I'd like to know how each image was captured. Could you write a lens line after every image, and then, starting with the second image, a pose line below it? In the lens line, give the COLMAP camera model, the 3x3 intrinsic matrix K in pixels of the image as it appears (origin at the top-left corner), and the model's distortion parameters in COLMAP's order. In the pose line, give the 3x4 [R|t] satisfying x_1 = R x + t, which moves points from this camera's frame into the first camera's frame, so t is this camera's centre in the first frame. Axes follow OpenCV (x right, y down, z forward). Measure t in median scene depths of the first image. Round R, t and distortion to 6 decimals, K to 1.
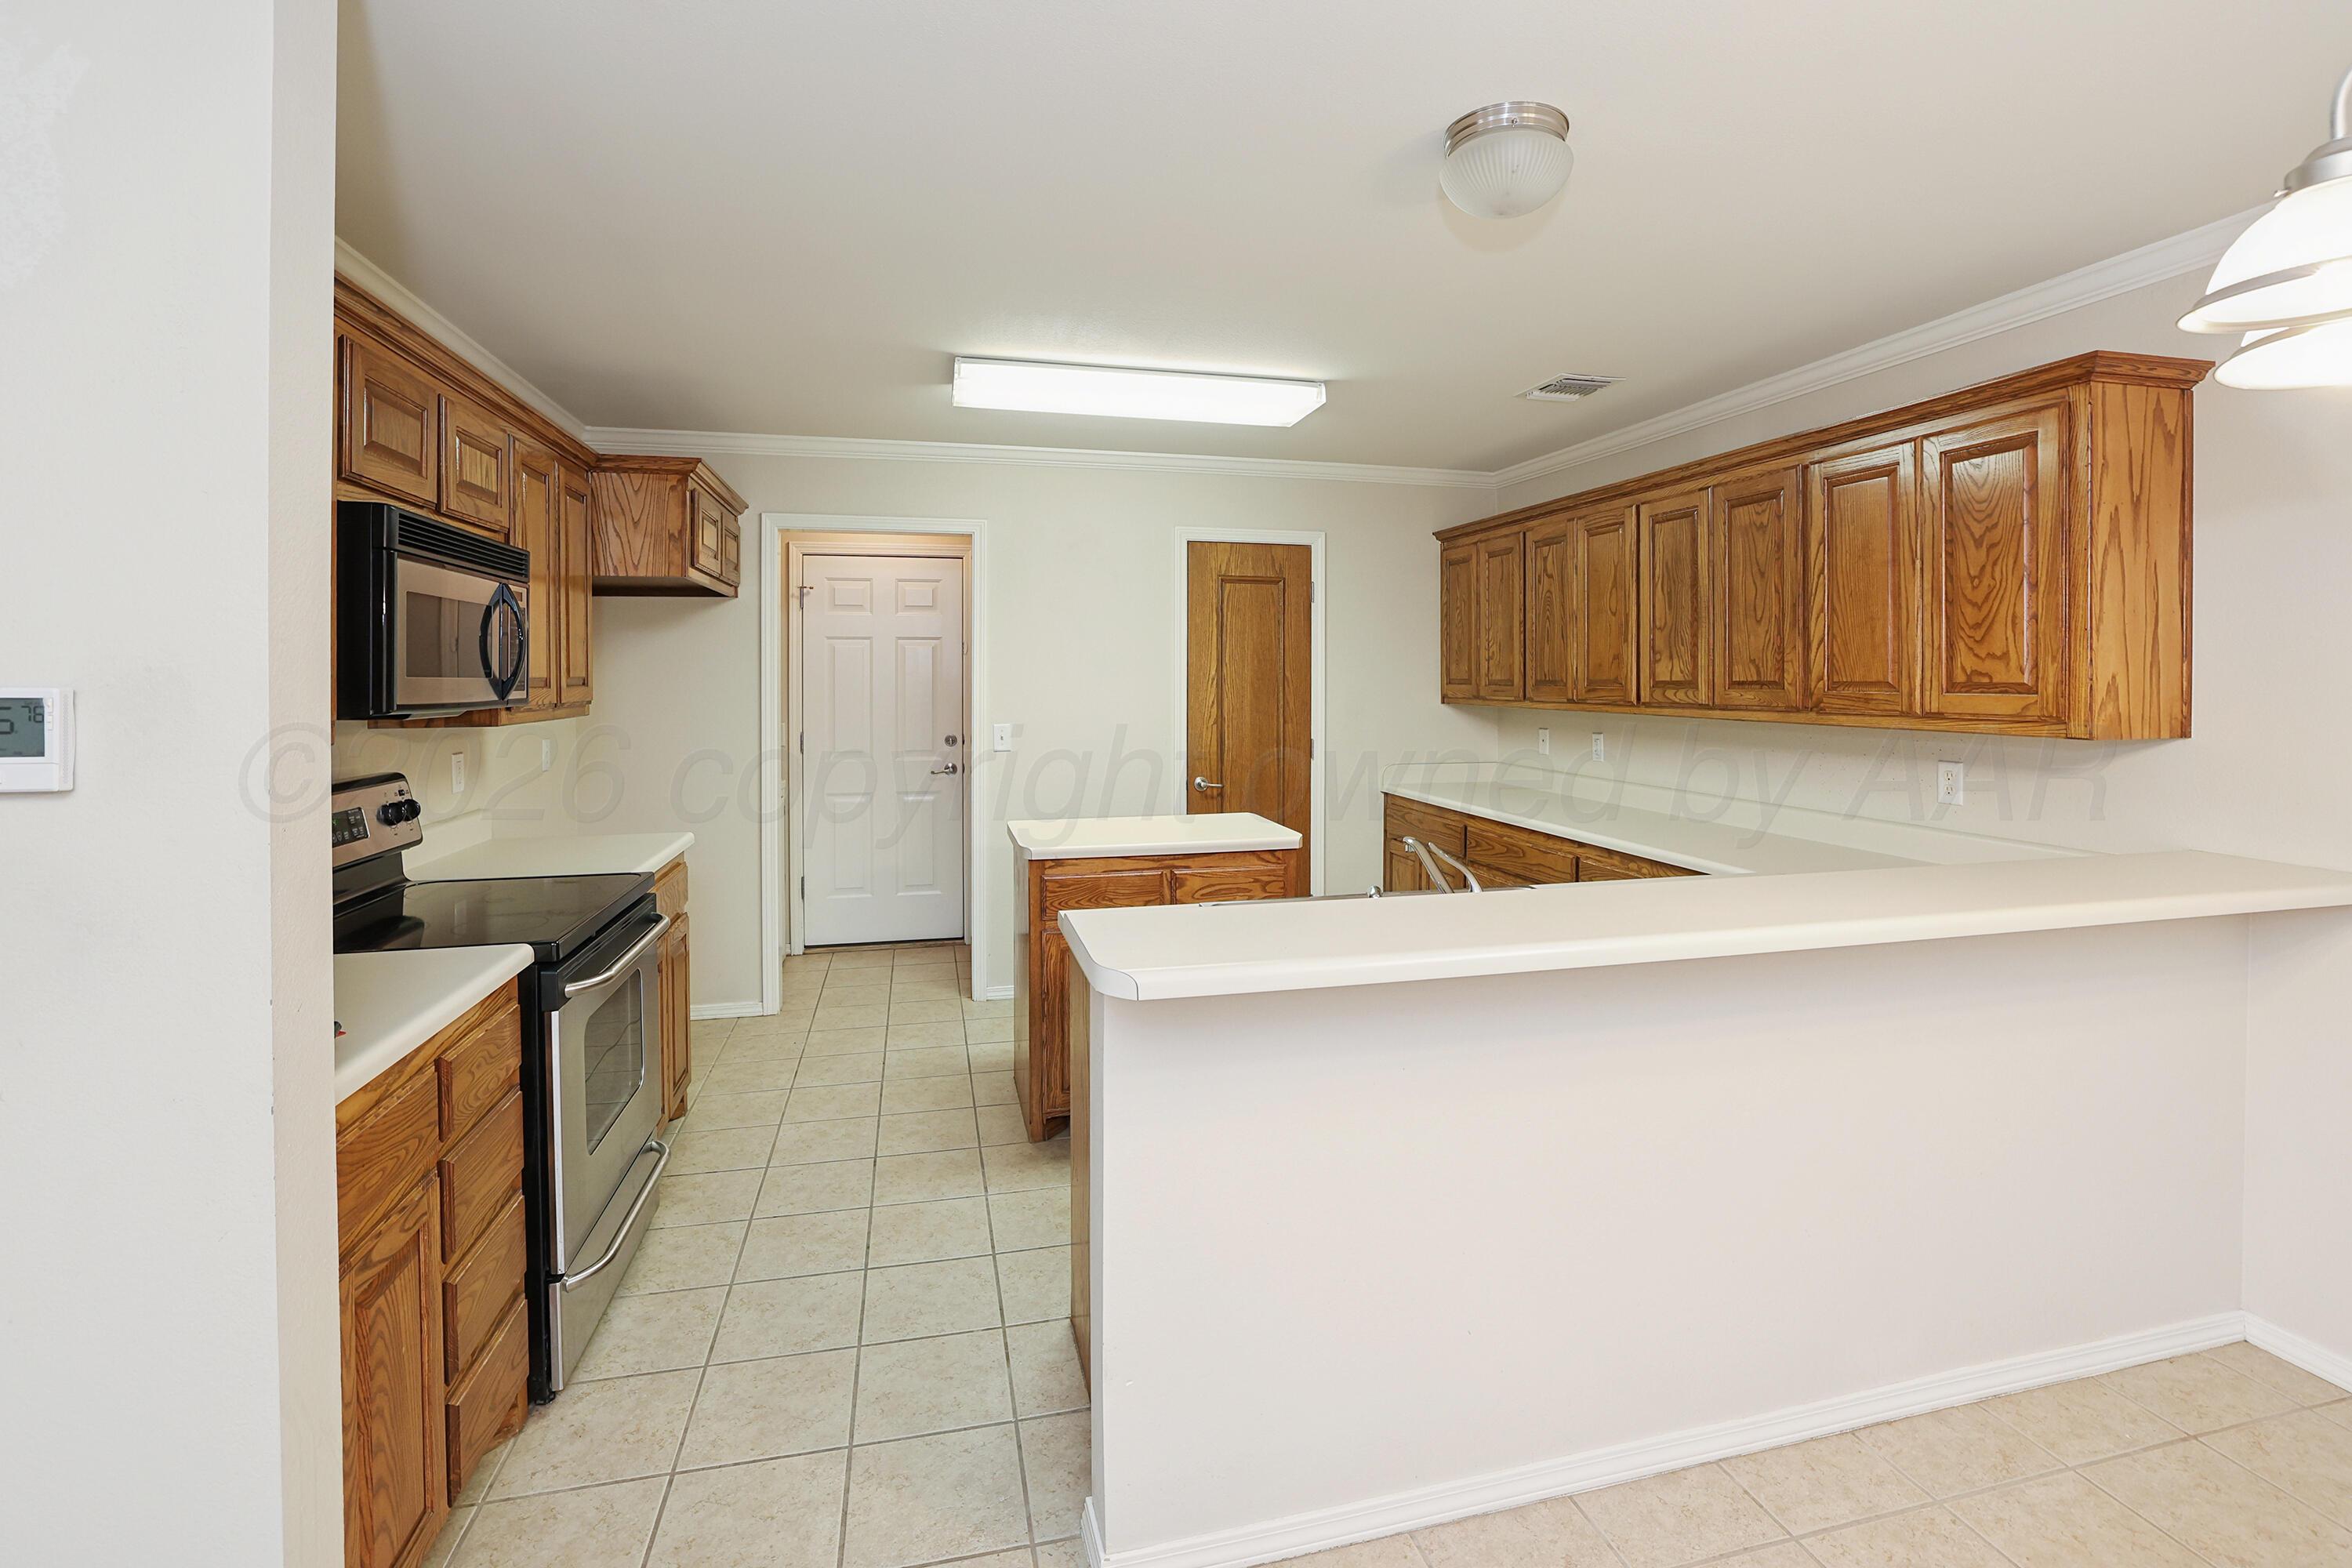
lens RADIAL K [[1053.5, 0, 1212.9], [0, 1053.5, 667.9], [0, 0, 1]] dist [-0.034771, 0.007022]
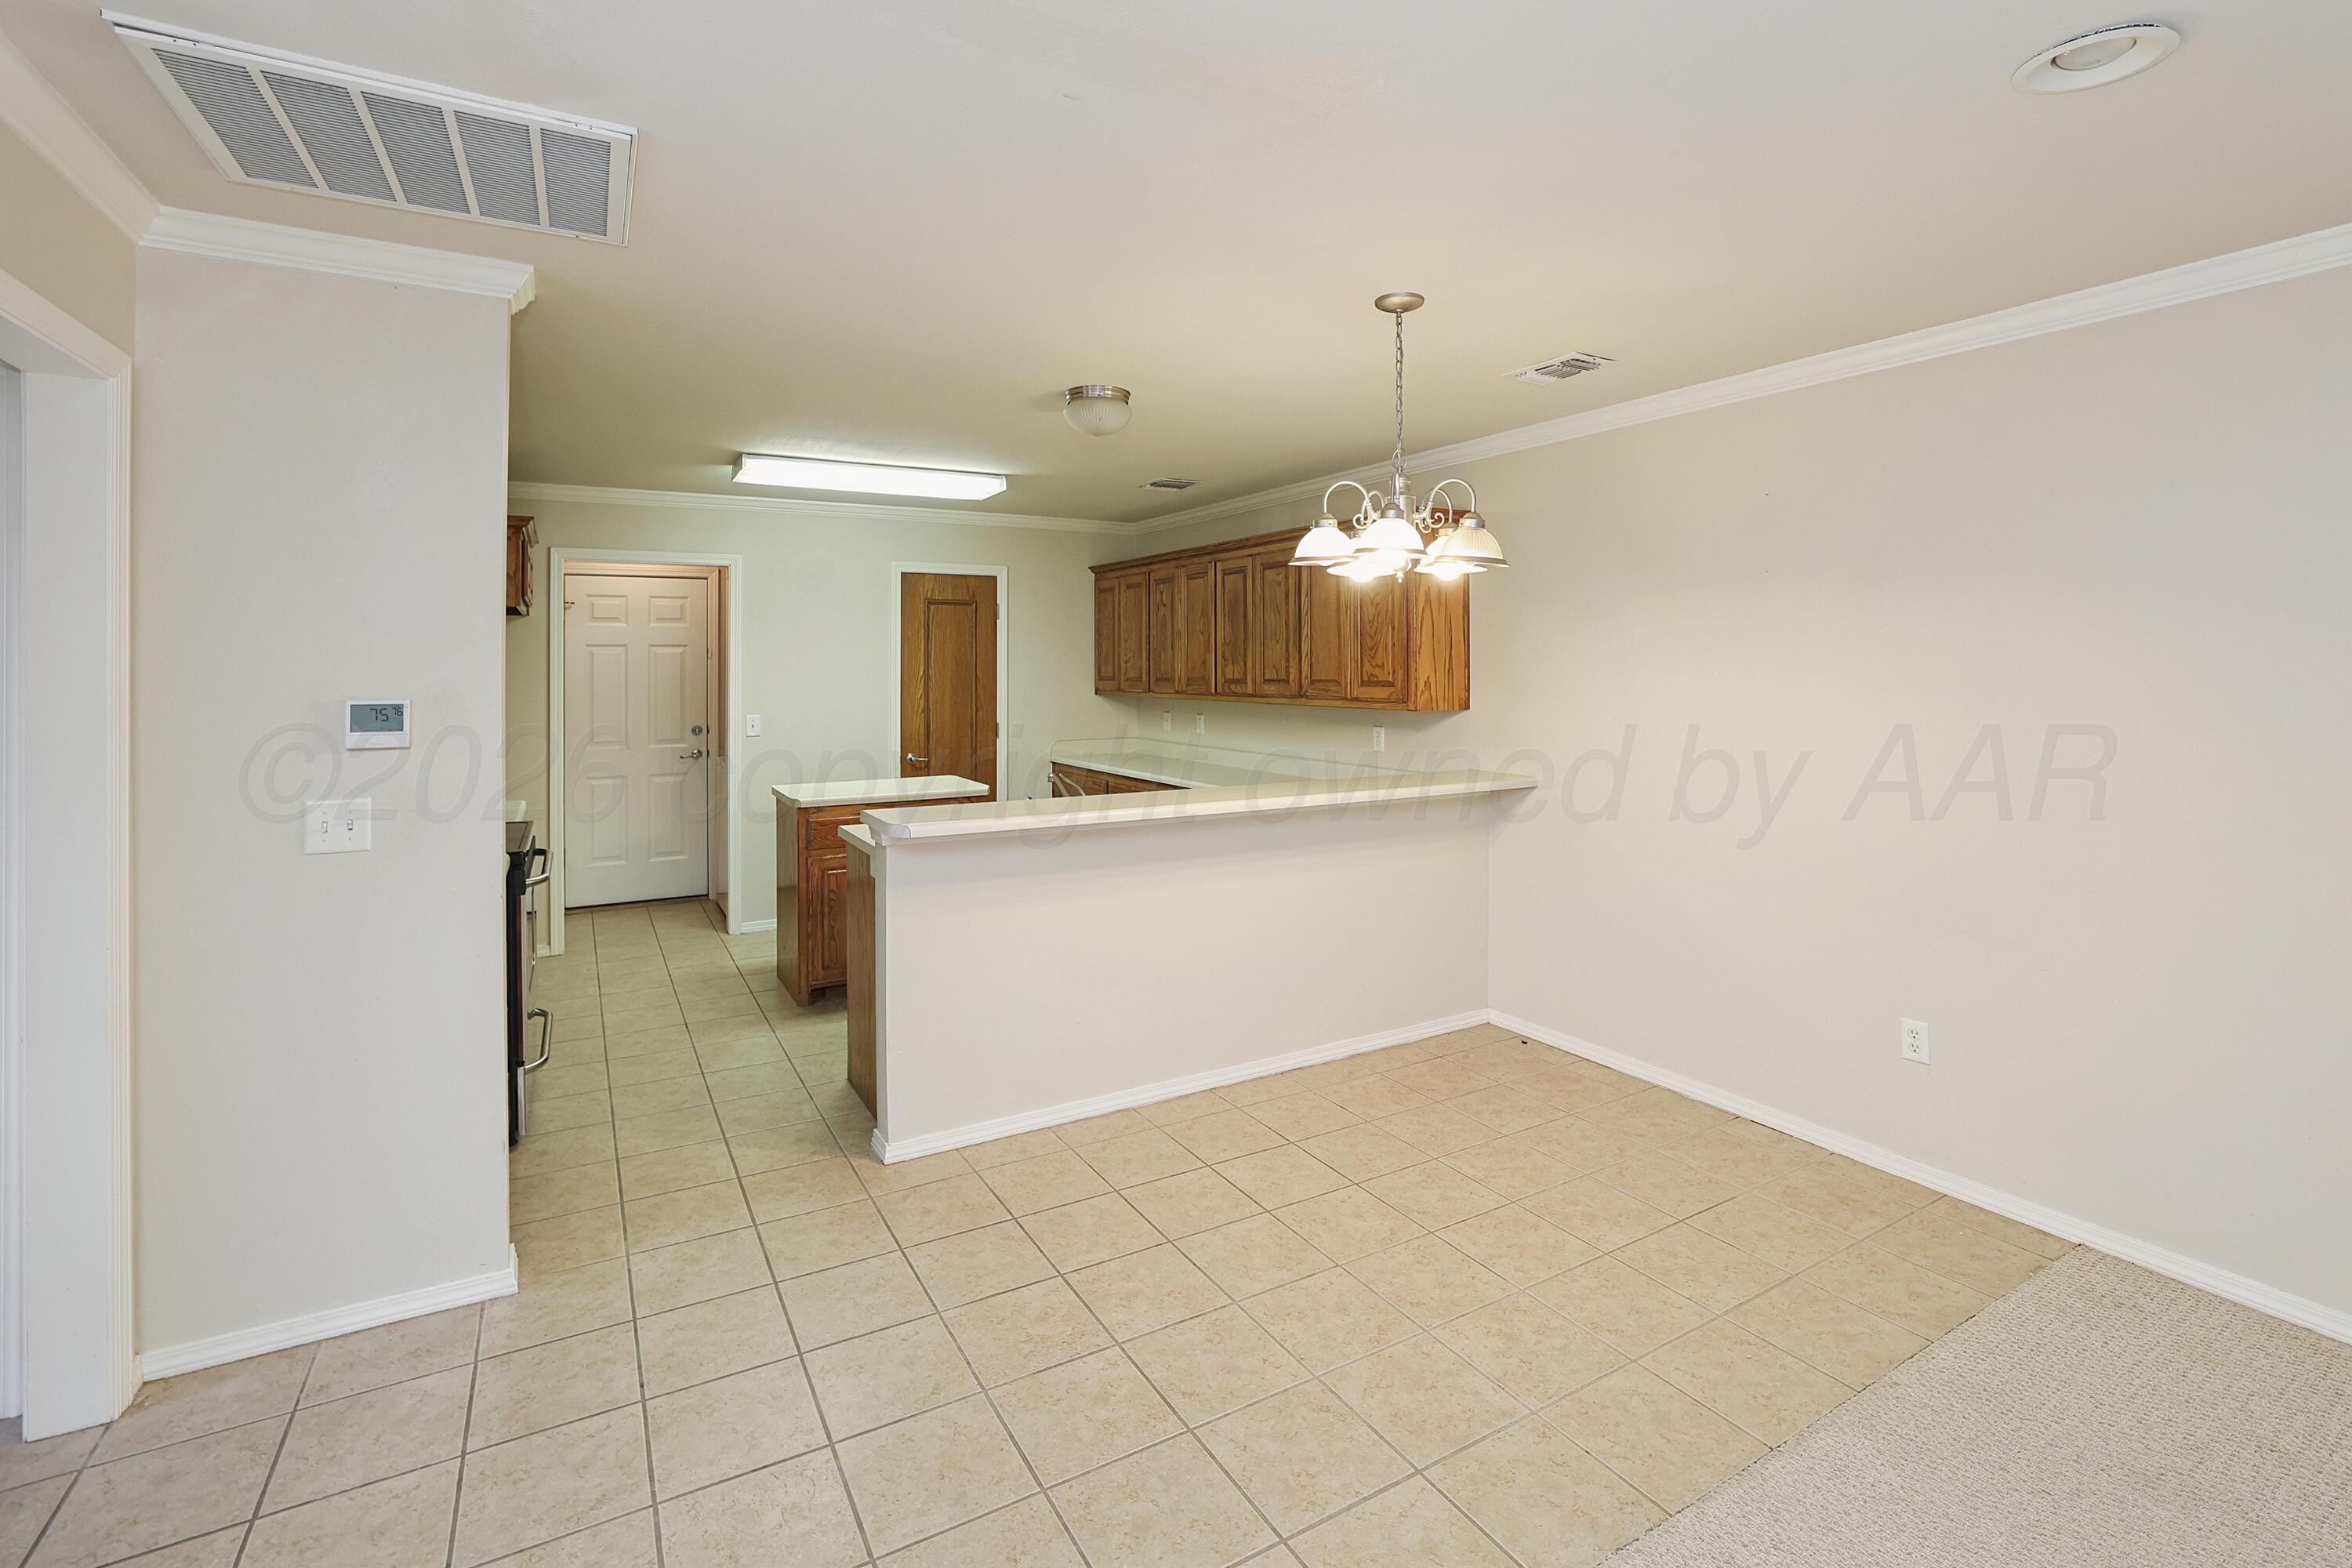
lens RADIAL K [[1053.5, 0, 1156.4], [0, 1053.5, 644.0], [0, 0, 1]] dist [-0.034771, 0.007022]
pose [[0.971447, -0.001361, 0.237255, -0.036722], [0.004684, 0.999899, -0.013441, -0.018578], [-0.237212, 0.014169, 0.971355, -0.471891]]
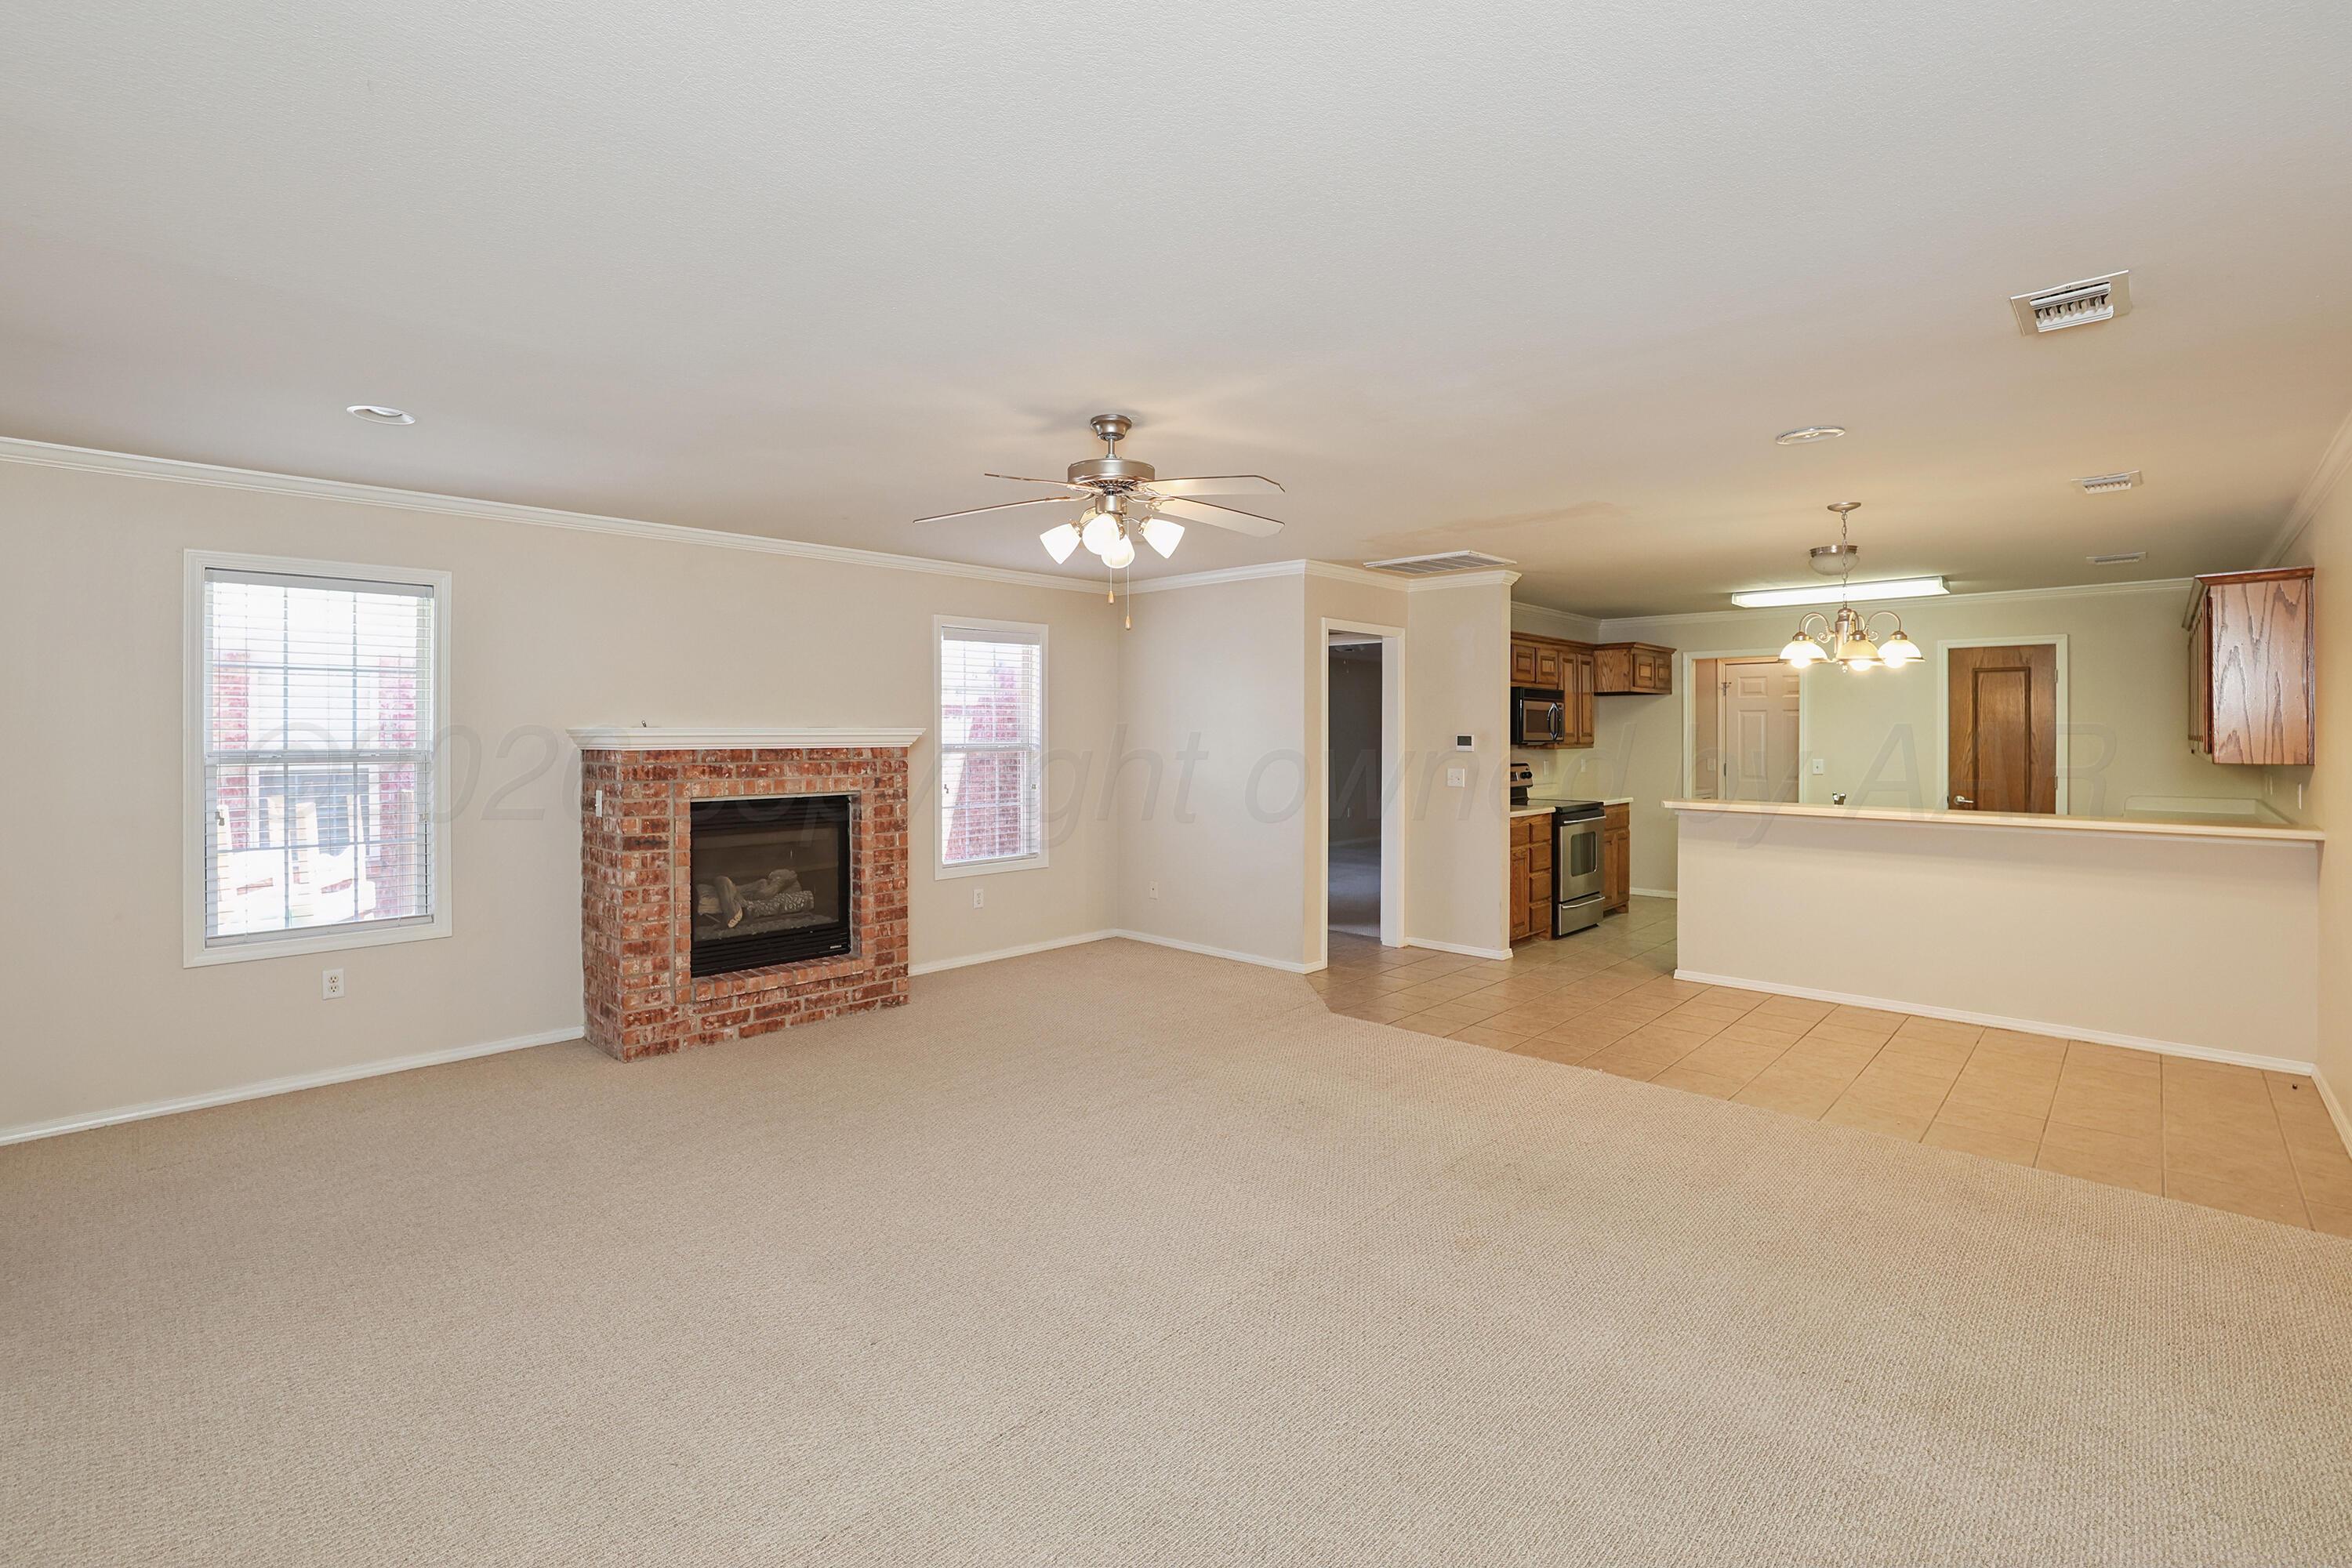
lens RADIAL K [[1053.5, 0, 1141.9], [0, 1053.5, 746.0], [0, 0, 1]] dist [-0.034771, 0.007022]
pose [[0.511090, 0.011638, -0.859448, 0.976361], [0.004410, 0.999860, 0.016162, -0.005094], [0.859516, -0.012051, 0.510967, -1.178132]]
